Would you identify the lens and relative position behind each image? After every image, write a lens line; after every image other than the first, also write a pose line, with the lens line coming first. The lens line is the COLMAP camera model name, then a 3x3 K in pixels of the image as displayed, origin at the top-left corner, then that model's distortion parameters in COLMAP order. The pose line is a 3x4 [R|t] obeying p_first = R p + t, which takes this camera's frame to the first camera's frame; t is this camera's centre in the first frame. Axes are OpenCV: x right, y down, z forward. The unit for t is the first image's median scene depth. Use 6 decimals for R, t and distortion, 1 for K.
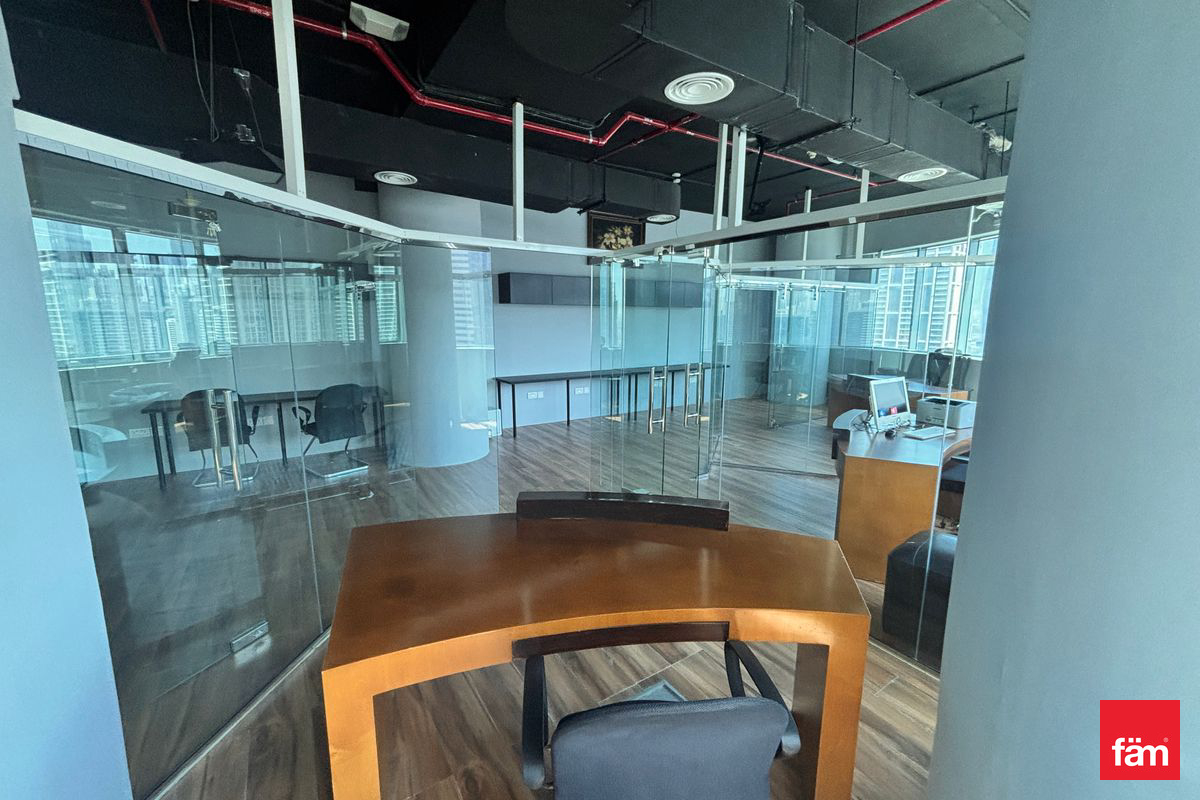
lens RADIAL K [[482.2, 0, 595.5], [0, 482.2, 398.7], [0, 0, 1]] dist [-0.006576, -0.000429]
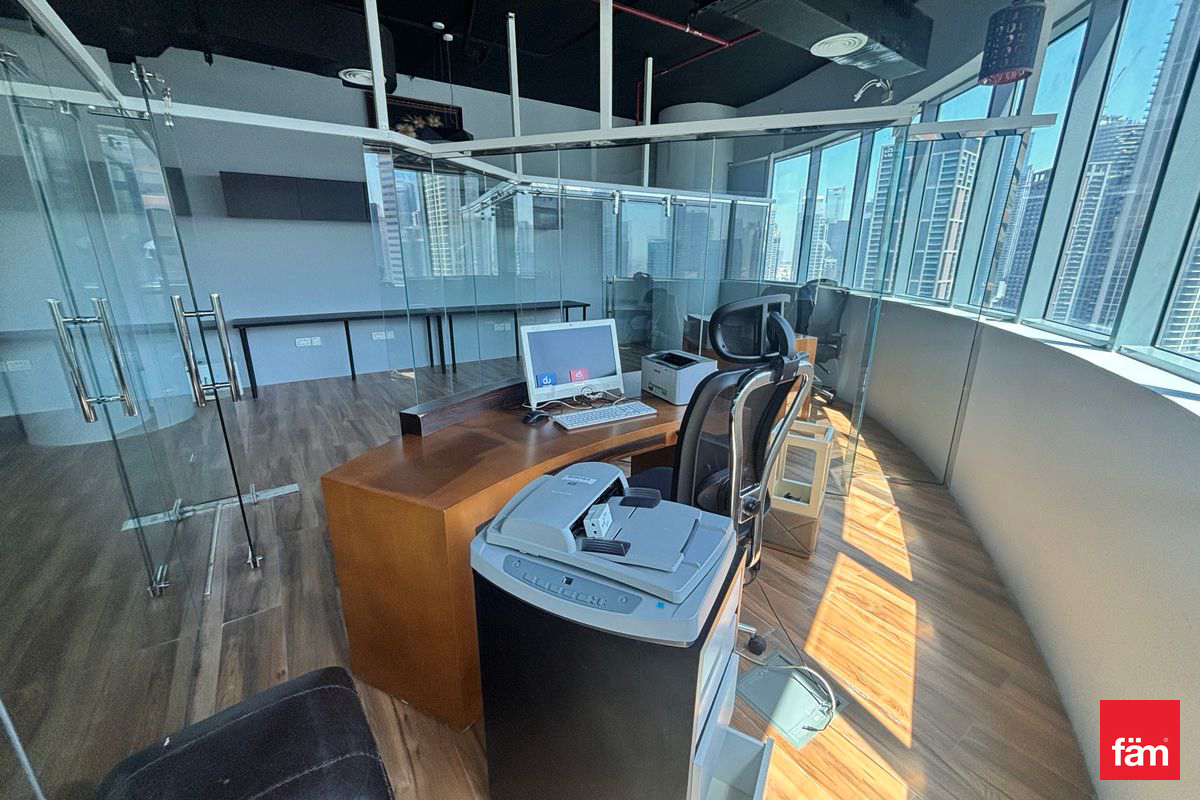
lens RADIAL K [[482.2, 0, 607.0], [0, 482.2, 392.7], [0, 0, 1]] dist [-0.006576, -0.000429]
pose [[0.999723, -0.001390, 0.023496, 0.335582], [-0.001230, 0.993802, 0.111157, -0.012591], [-0.023504, -0.111156, 0.993525, 0.210466]]
